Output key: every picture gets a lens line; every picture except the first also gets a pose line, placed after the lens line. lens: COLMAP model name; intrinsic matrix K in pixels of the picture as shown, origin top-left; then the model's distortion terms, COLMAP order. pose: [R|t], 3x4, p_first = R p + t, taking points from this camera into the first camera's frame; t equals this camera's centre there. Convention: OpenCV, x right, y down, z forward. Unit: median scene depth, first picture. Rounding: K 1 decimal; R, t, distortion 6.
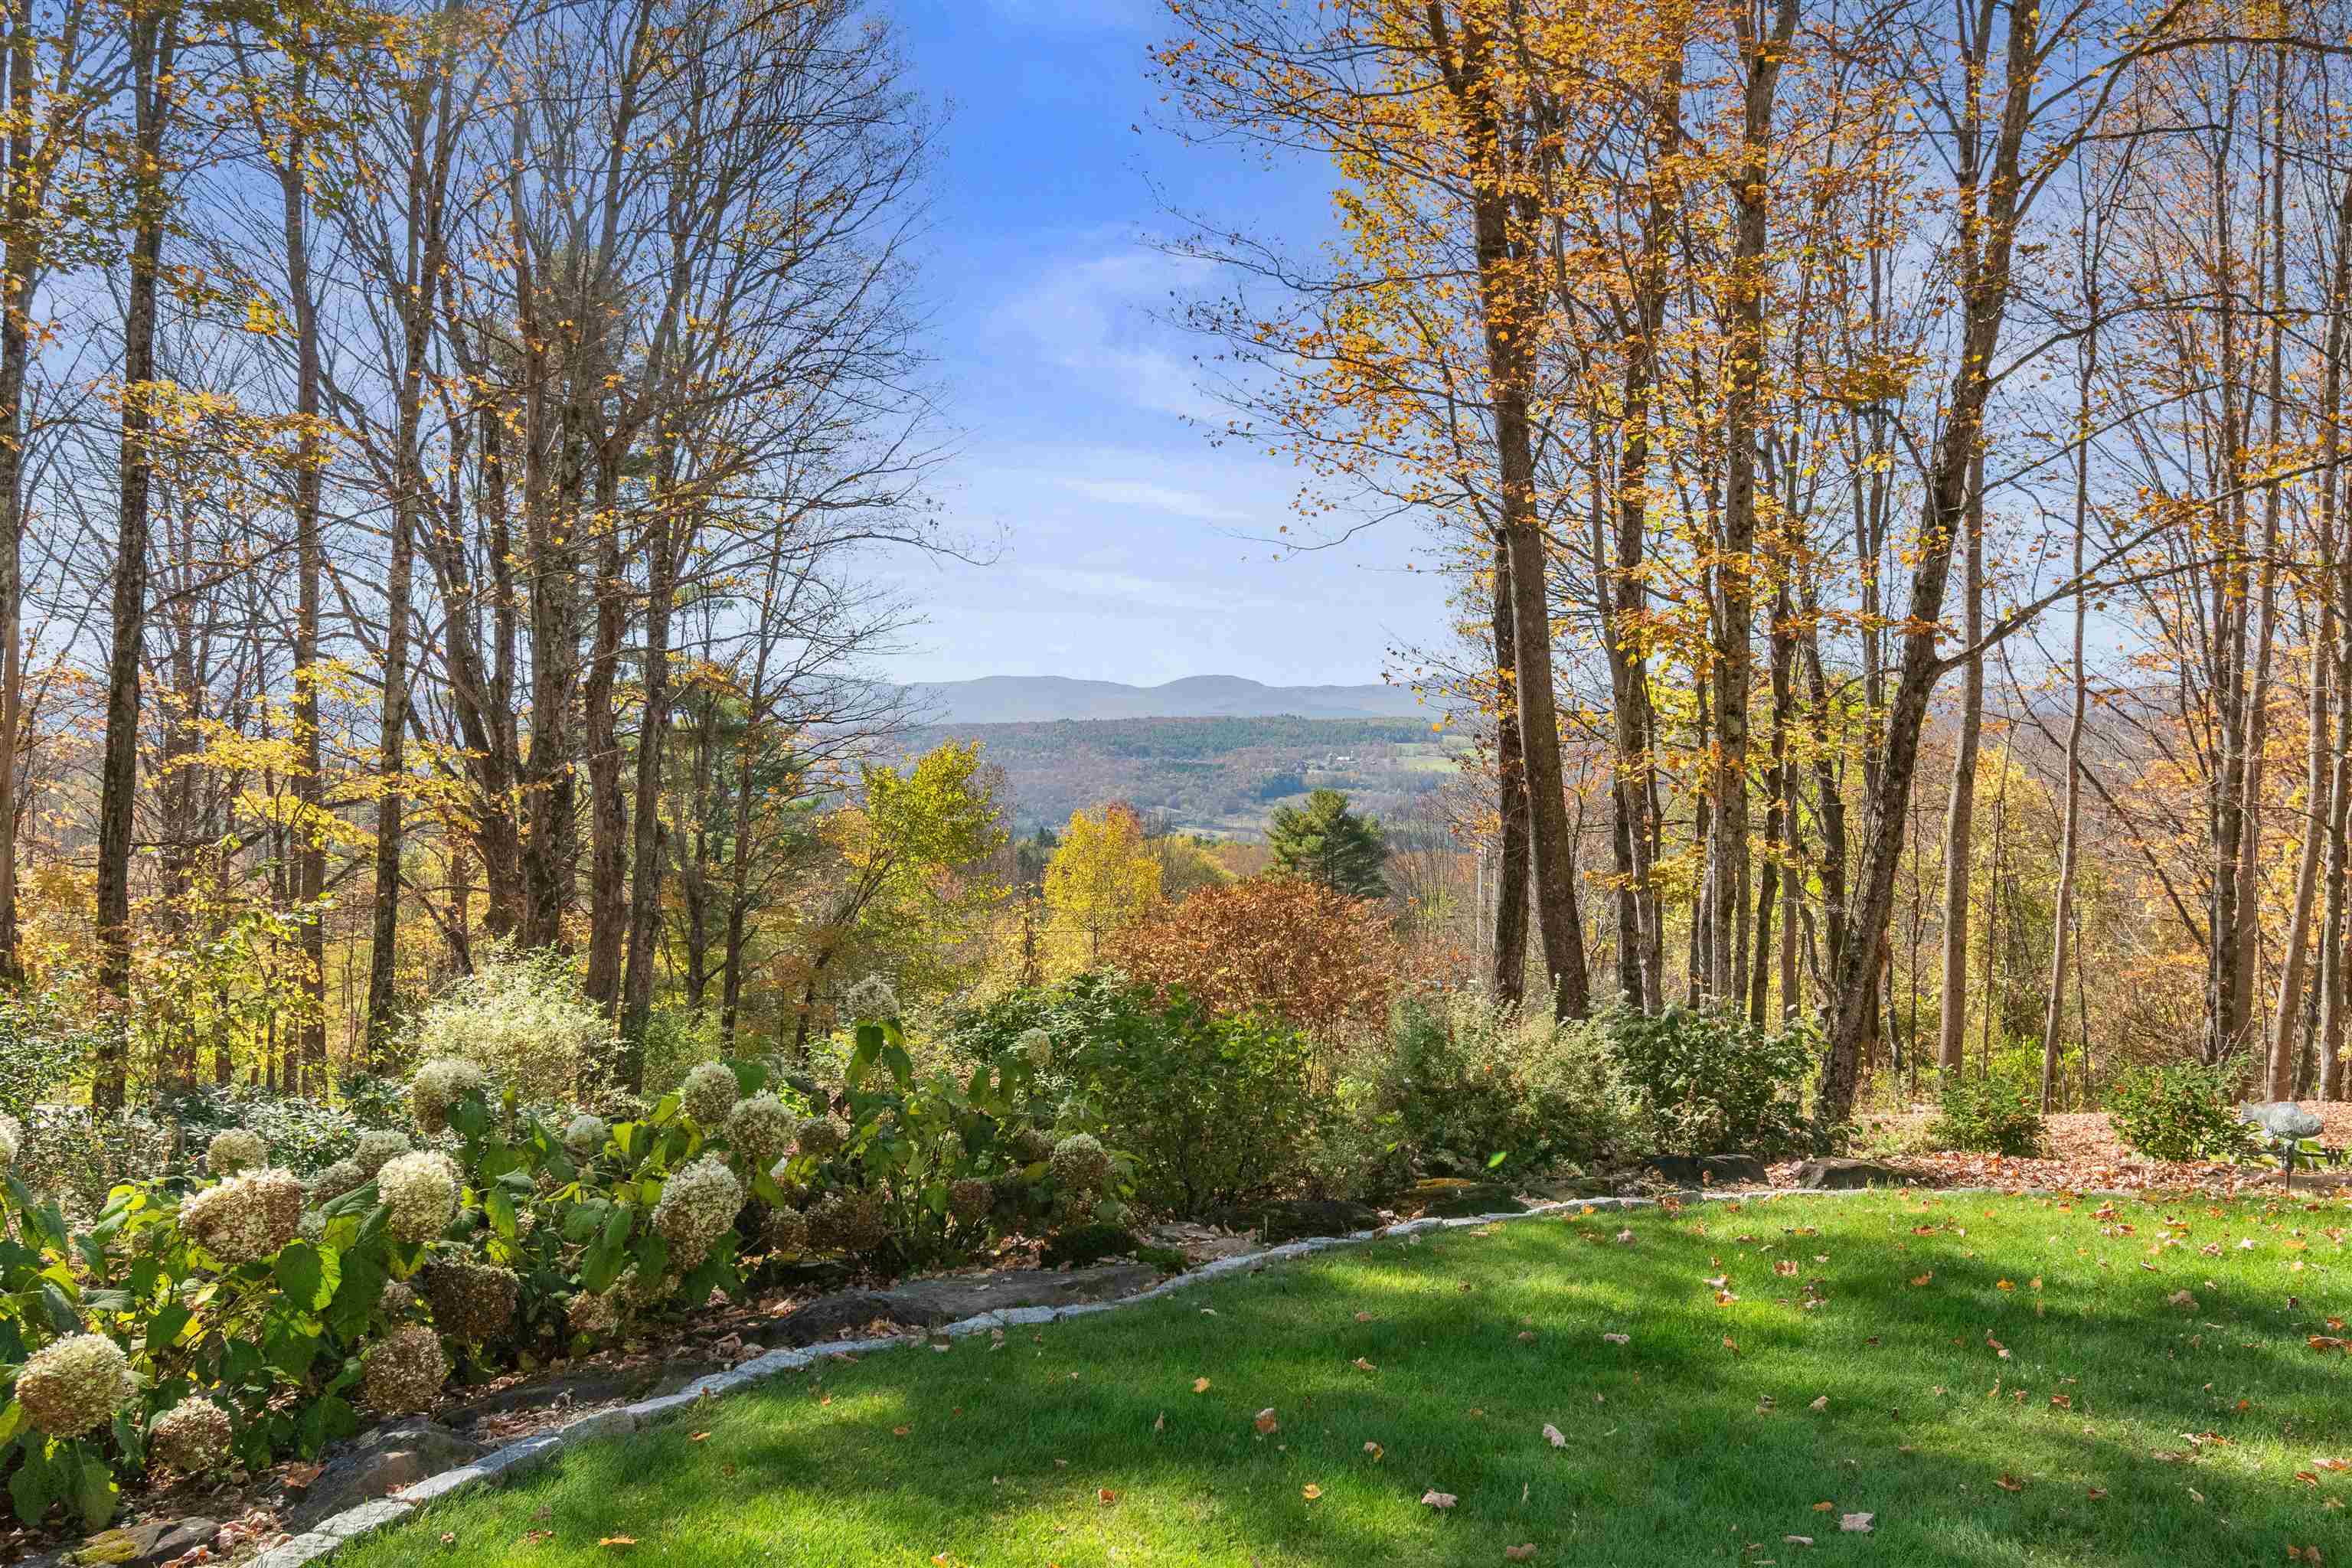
lens RADIAL K [[1934.1, 0, 1165.9], [0, 1934.1, 801.9], [0, 0, 1]] dist [-0.020393, -0.012649]
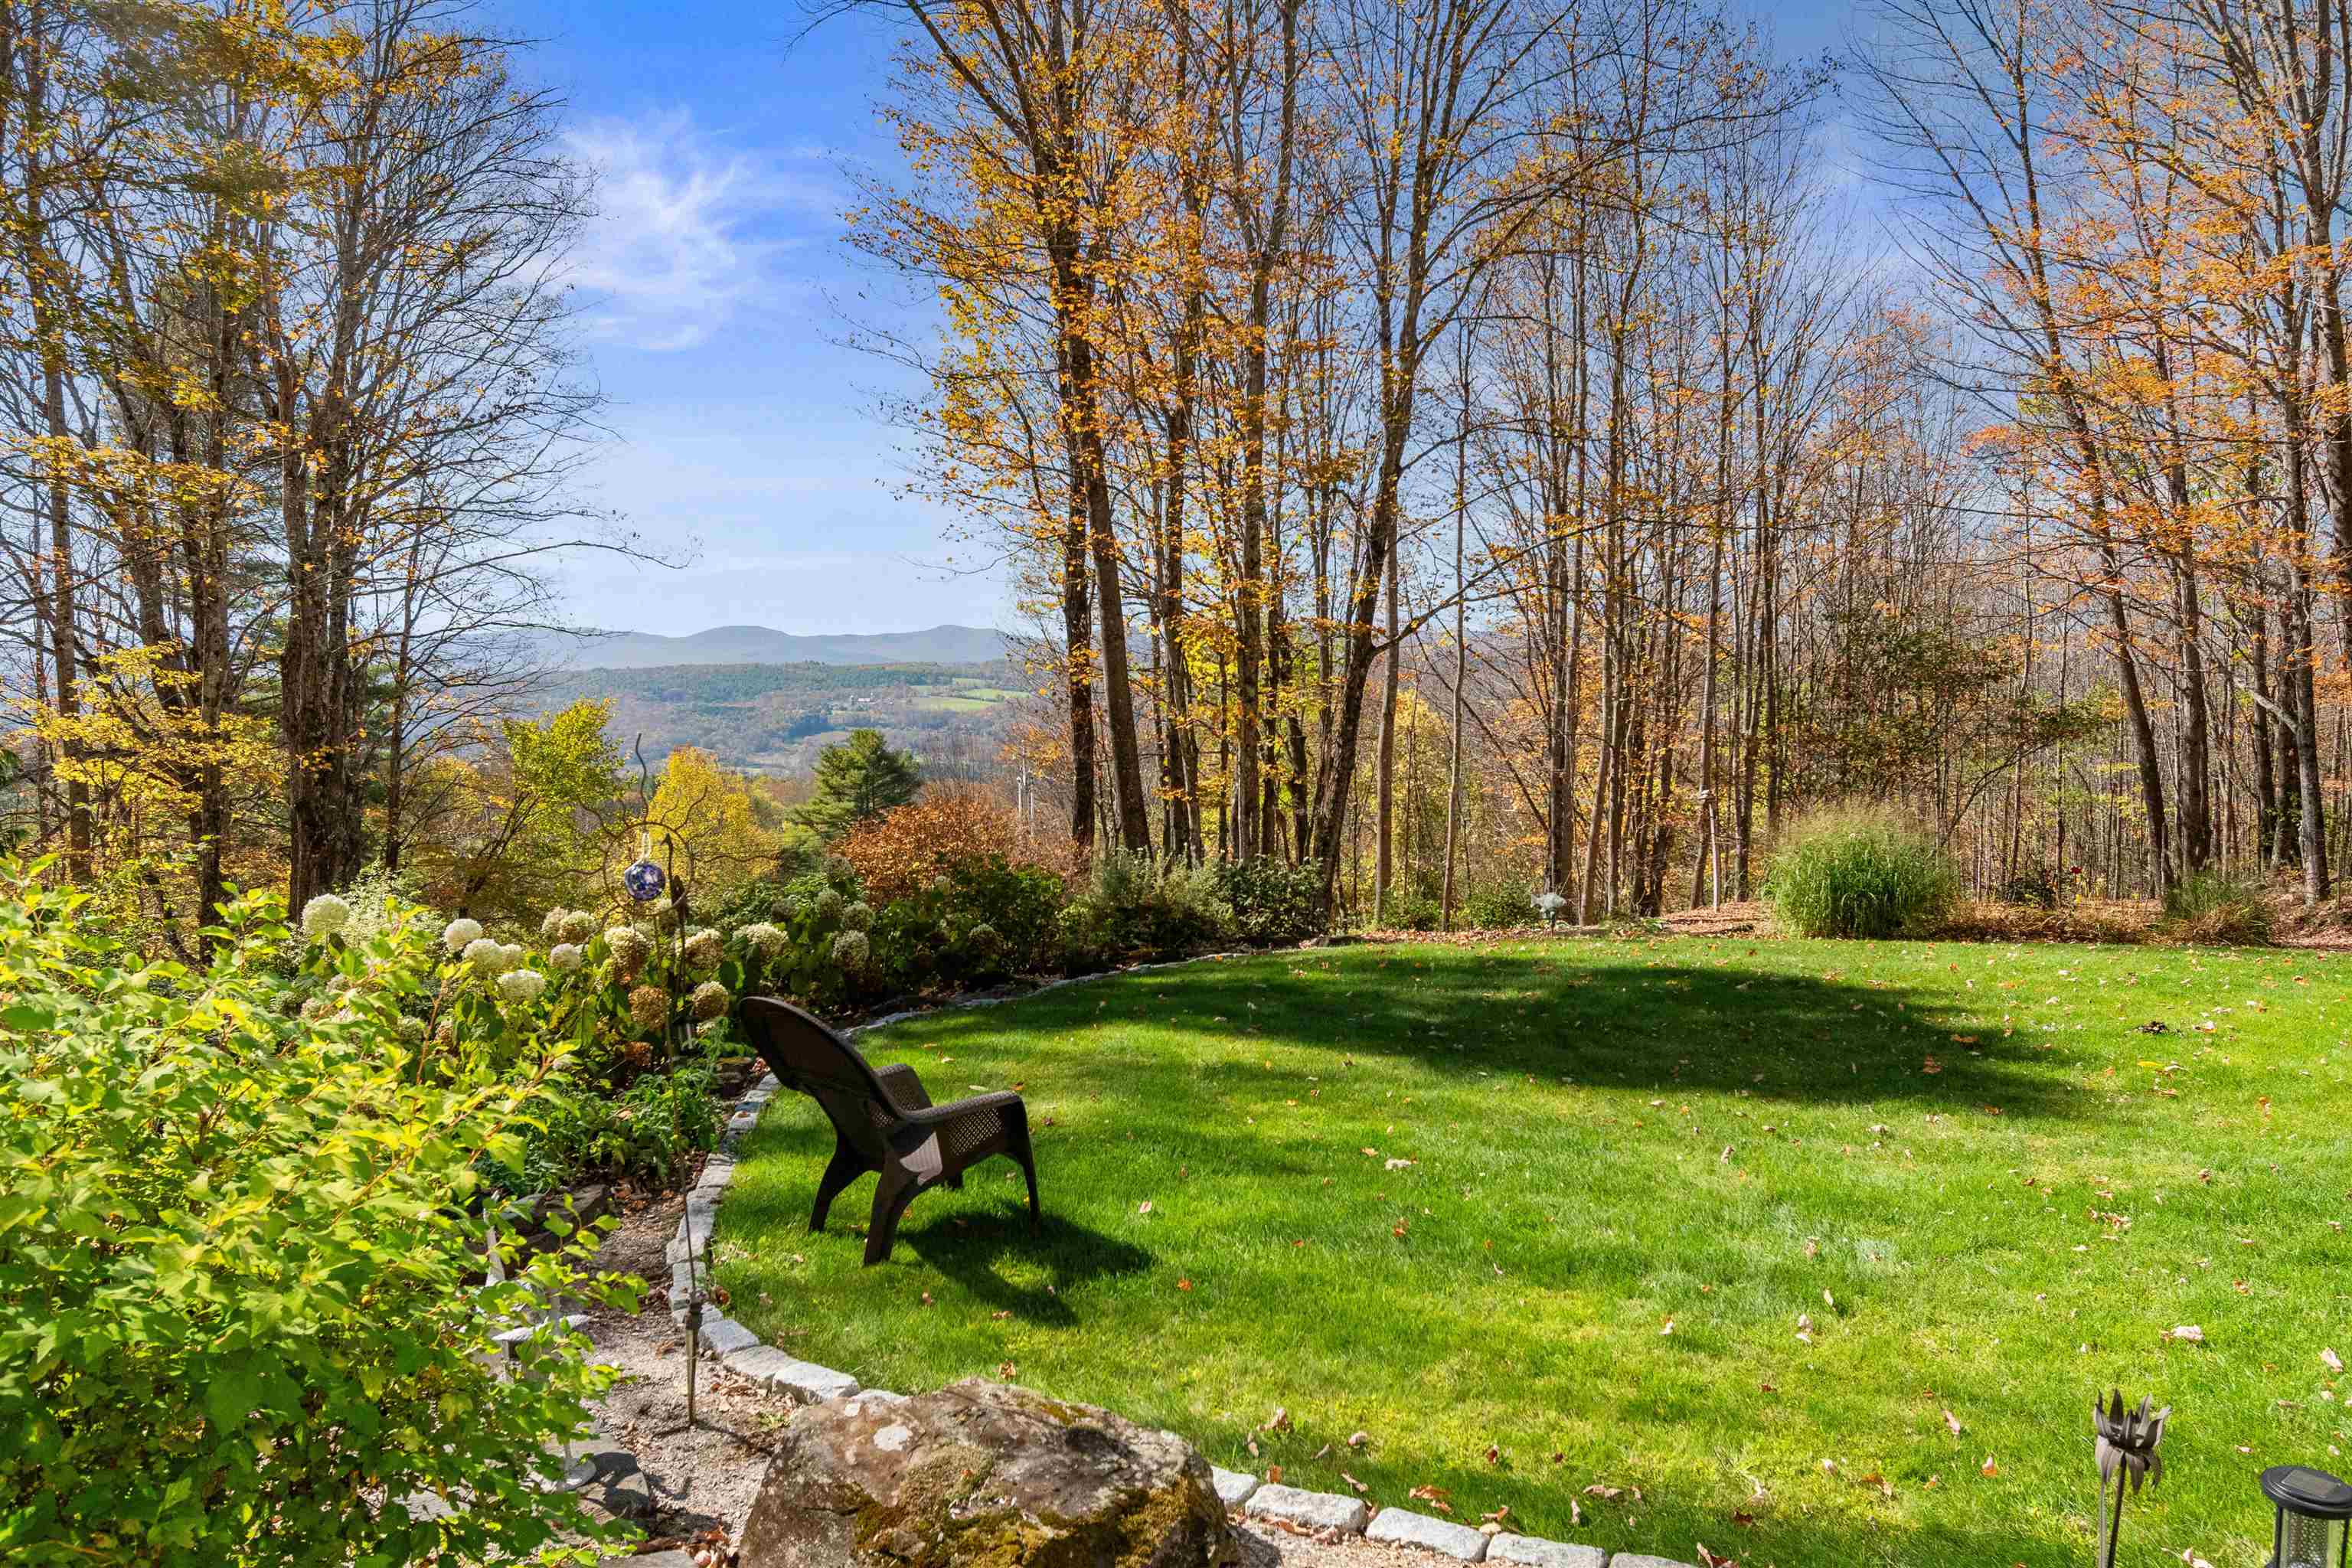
lens RADIAL K [[1718.2, 0, 1182.7], [0, 1718.2, 769.7], [0, 0, 1]] dist [0.008184, 0.000474]
pose [[0.961924, -0.028468, 0.271832, -0.090964], [0.023225, 0.999477, 0.022484, -0.005982], [-0.272330, -0.015314, 0.962082, -0.211147]]
